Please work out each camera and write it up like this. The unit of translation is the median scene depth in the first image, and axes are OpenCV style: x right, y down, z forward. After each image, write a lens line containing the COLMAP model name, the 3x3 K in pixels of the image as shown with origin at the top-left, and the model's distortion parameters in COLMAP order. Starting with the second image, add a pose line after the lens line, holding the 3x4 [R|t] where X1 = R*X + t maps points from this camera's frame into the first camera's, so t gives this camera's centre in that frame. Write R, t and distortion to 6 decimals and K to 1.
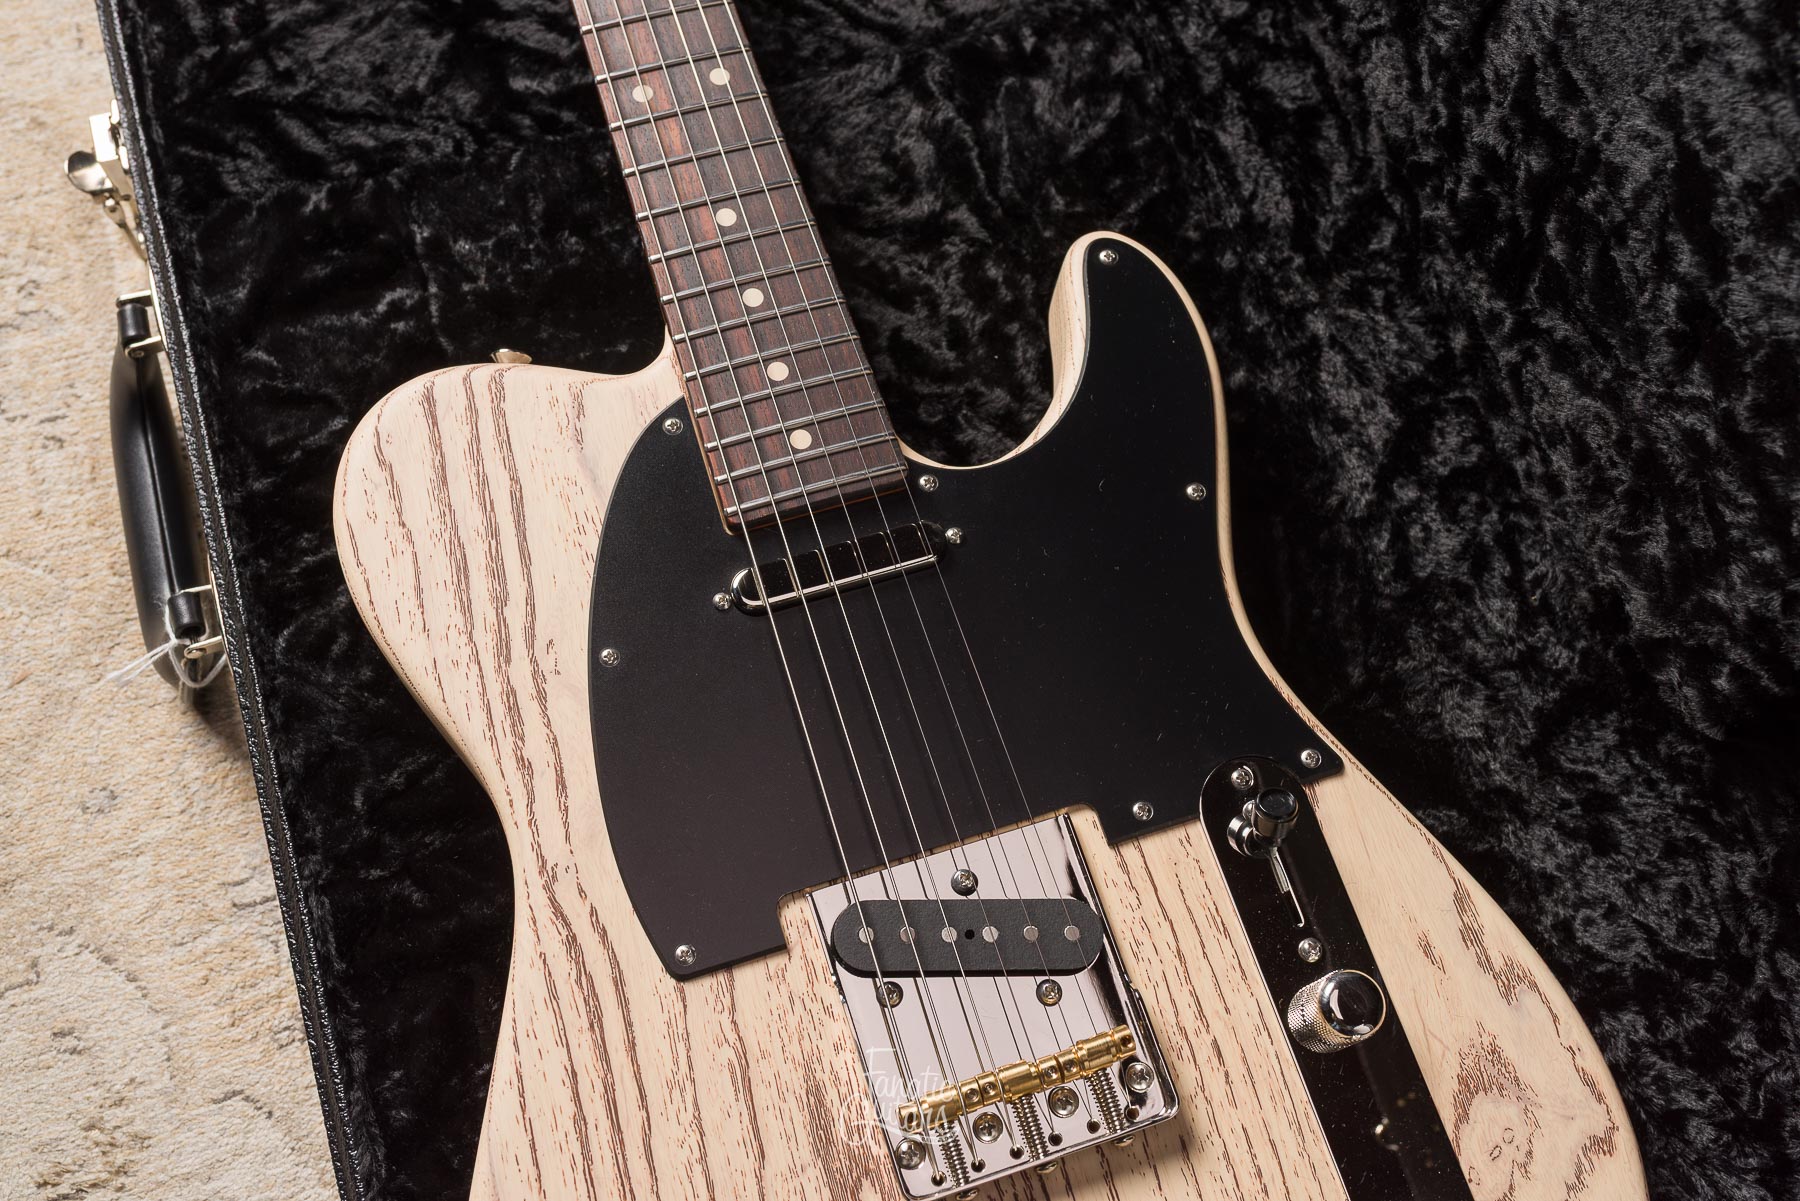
lens RADIAL K [[1759.5, 0, 901.5], [0, 1759.5, 599.1], [0, 0, 1]] dist [0.000267, -0.004248]
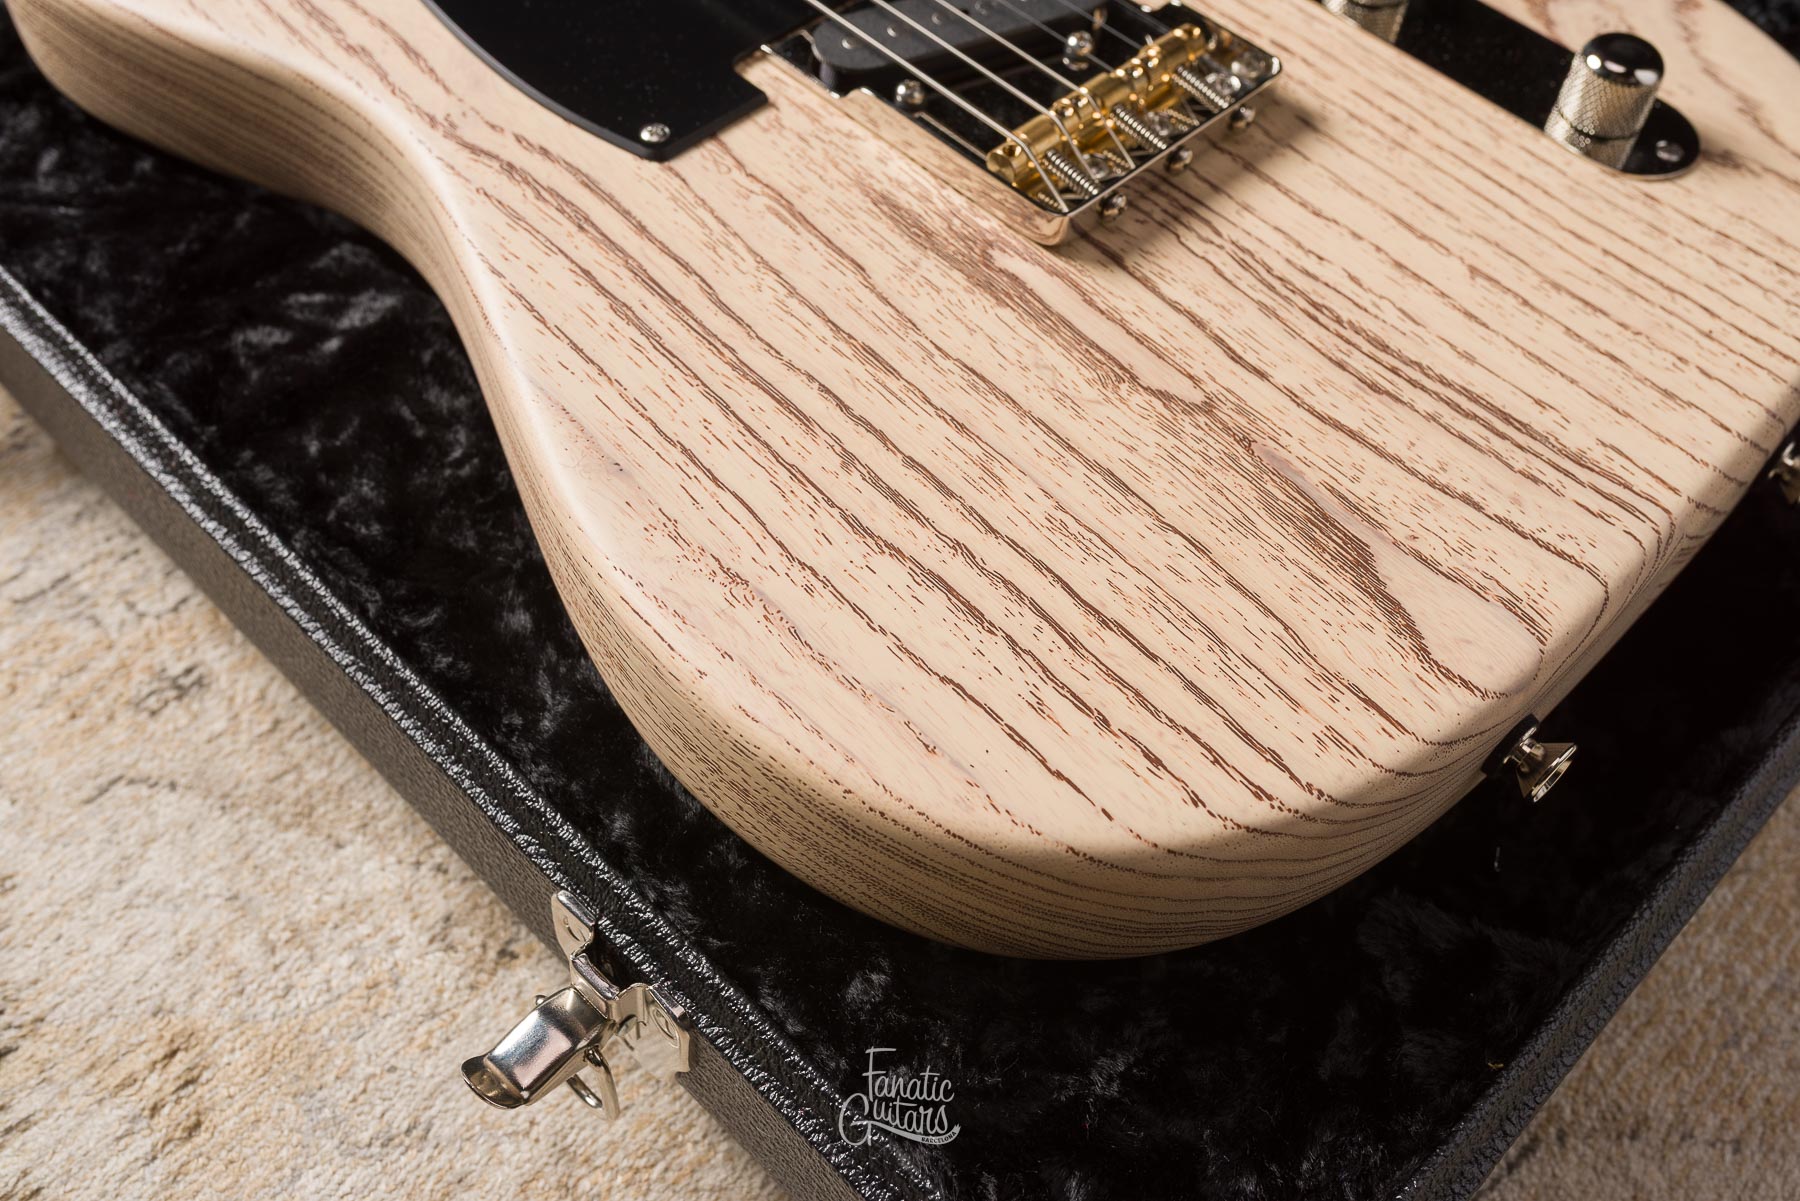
lens RADIAL K [[1810.5, 0, 901.3], [0, 1810.5, 598.3], [0, 0, 1]] dist [-0.001529, 0.001673]
pose [[0.886562, -0.372909, 0.273764, -0.256281], [0.427862, 0.885996, -0.178731, 0.456553], [-0.175904, 0.275589, 0.945044, 0.227278]]
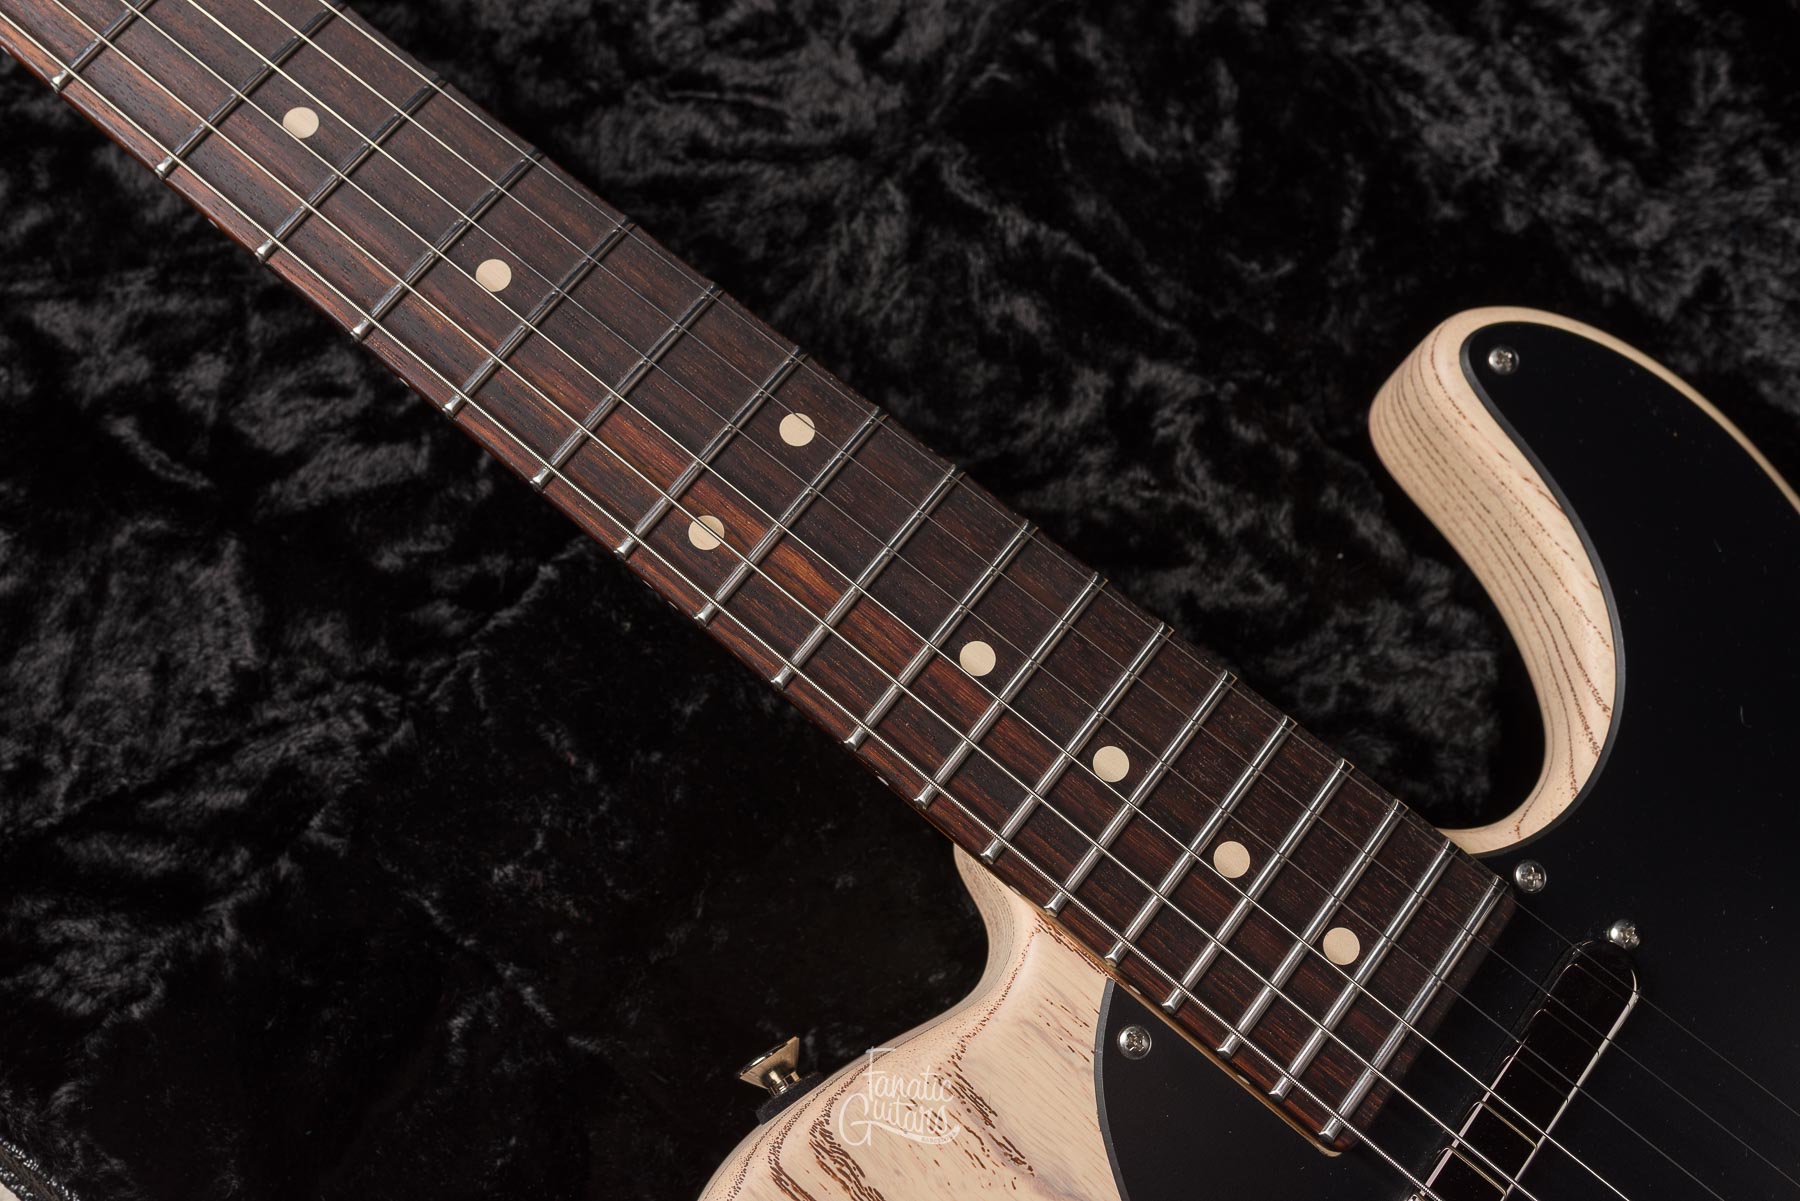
lens RADIAL K [[1810.5, 0, 901.3], [0, 1810.5, 598.3], [0, 0, 1]] dist [-0.001529, 0.001673]
pose [[0.835505, -0.531824, 0.138182, -0.176955], [0.504558, 0.842131, 0.190362, -0.331088], [-0.217606, -0.089328, 0.971940, 0.406901]]
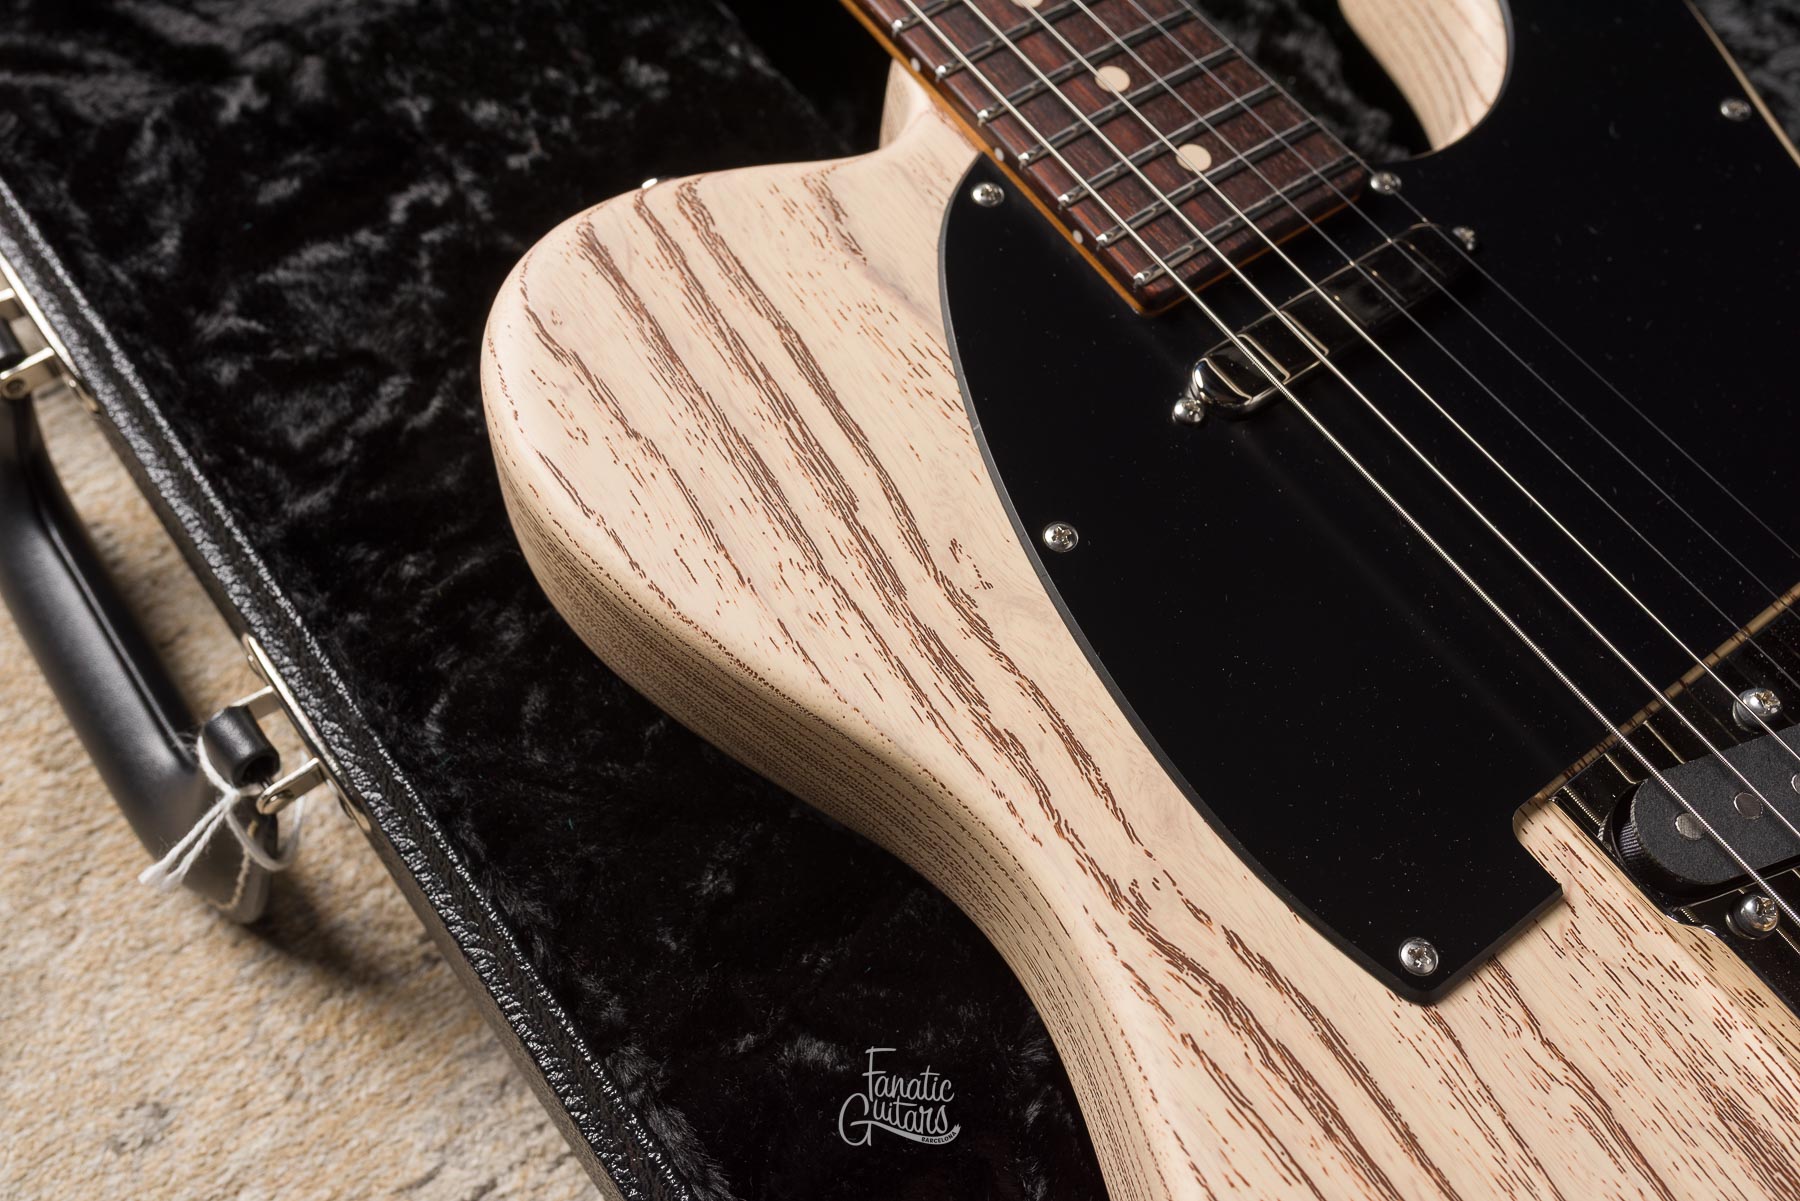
lens RADIAL K [[1810.5, 0, 901.3], [0, 1810.5, 598.3], [0, 0, 1]] dist [-0.001529, 0.001673]
pose [[0.944256, -0.274628, 0.181549, -0.280793], [0.294225, 0.951380, -0.091152, 0.077768], [-0.147690, 0.139487, 0.979148, 0.354396]]
